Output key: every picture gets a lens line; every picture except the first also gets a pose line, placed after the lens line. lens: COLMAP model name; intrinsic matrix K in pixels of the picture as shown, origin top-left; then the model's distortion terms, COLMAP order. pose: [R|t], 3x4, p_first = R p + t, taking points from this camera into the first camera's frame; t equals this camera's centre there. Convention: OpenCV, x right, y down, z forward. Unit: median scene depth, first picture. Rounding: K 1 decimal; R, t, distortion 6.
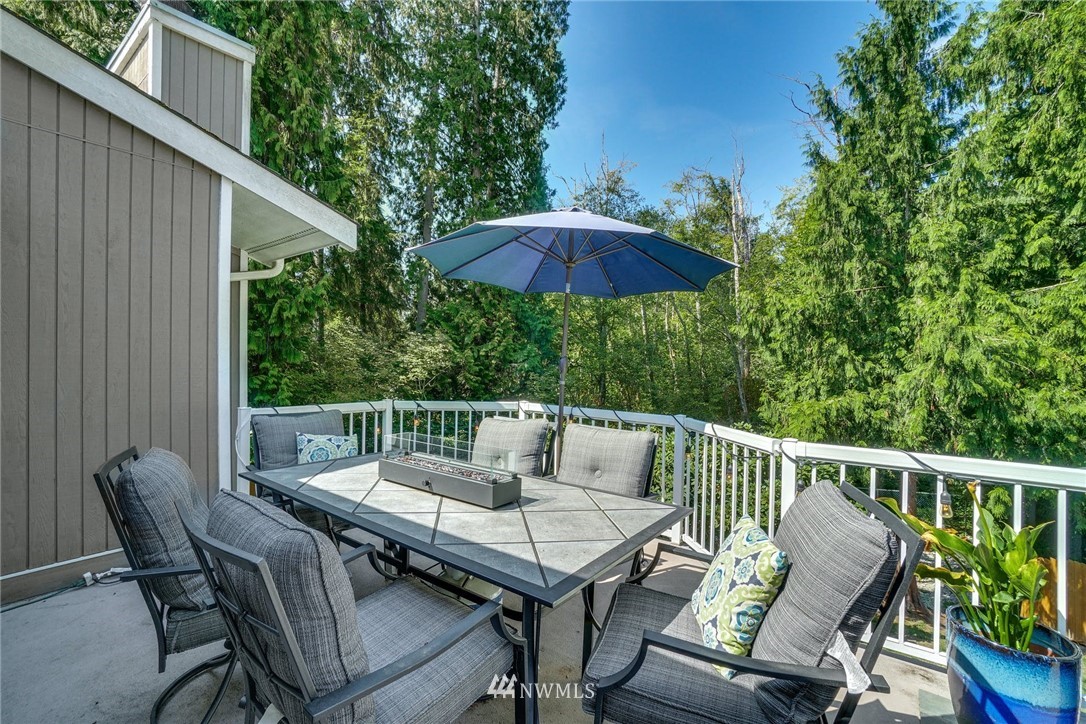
lens RADIAL K [[475.9, 0, 535.1], [0, 475.9, 358.7], [0, 0, 1]] dist [-0.048235, 0.019897]
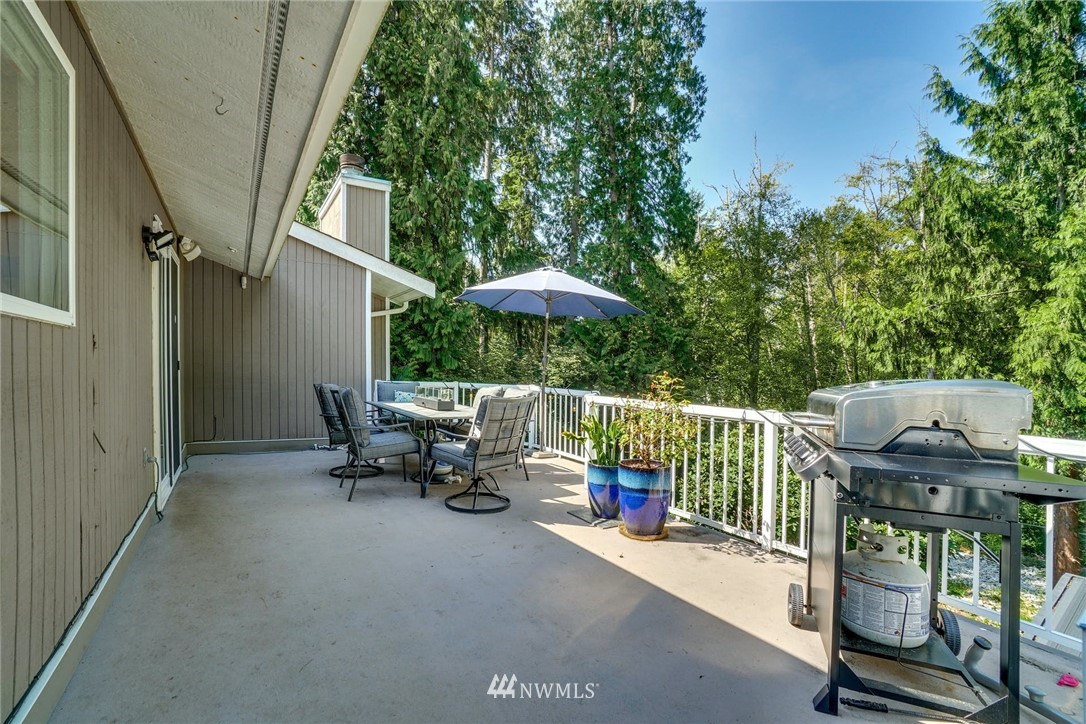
lens RADIAL K [[482.0, 0, 542.9], [0, 482.0, 383.4], [0, 0, 1]] dist [-0.016890, 0.016201]
pose [[0.942769, 0.020695, -0.332804, 0.172308], [-0.013183, 0.999605, 0.024813, 0.013115], [0.333186, -0.019006, 0.942669, -0.166695]]
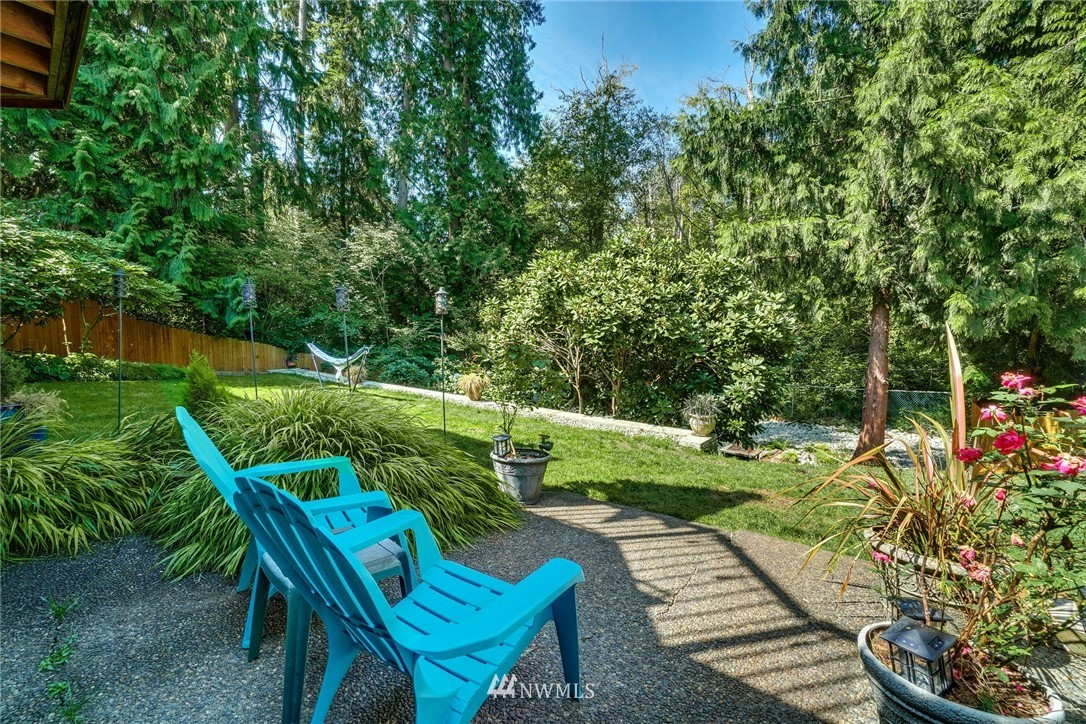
lens RADIAL K [[479.1, 0, 535.7], [0, 479.1, 353.3], [0, 0, 1]] dist [-0.054111, 0.021255]
pose [[0.995909, 0.003979, -0.090272, 0.253055], [0.000731, 0.998642, 0.052083, 0.236209], [0.090357, -0.051936, 0.994554, 0.109137]]
